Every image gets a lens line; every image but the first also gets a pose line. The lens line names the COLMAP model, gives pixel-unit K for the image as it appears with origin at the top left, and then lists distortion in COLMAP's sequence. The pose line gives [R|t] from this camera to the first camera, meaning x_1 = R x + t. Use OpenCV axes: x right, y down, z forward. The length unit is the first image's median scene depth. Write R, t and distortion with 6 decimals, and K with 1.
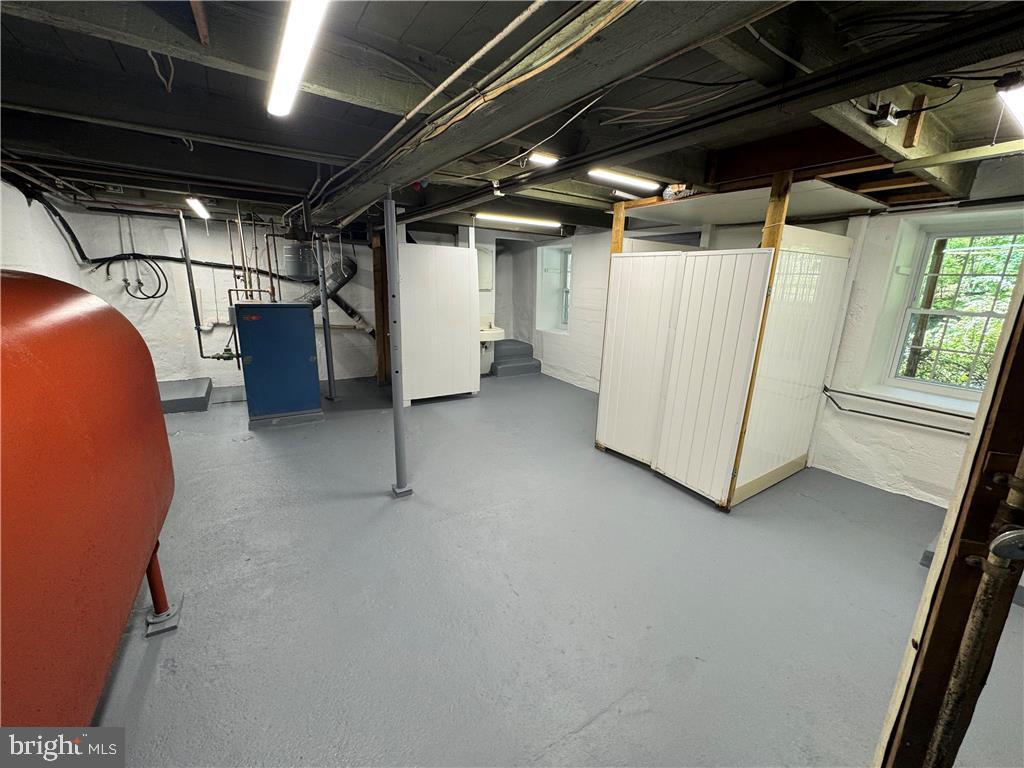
lens RADIAL K [[405.6, 0, 512.0], [0, 405.6, 384.0], [0, 0, 1]] dist [-0.000178, -0.000144]
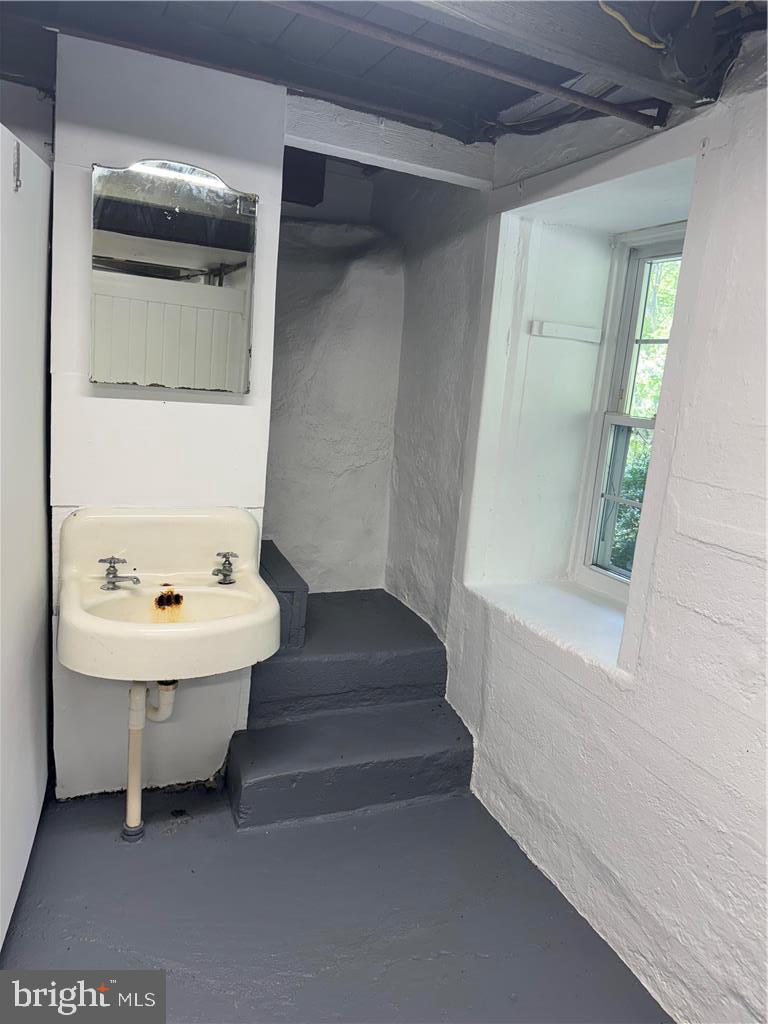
lens RADIAL K [[733.0, 0, 344.7], [0, 733.0, 511.1], [0, 0, 1]] dist [0.000084, -0.001929]
pose [[0.980806, 0.094673, -0.170462, 0.060544], [-0.108448, 0.991390, -0.073378, -0.142049], [0.162047, 0.090456, 0.982628, 0.605984]]
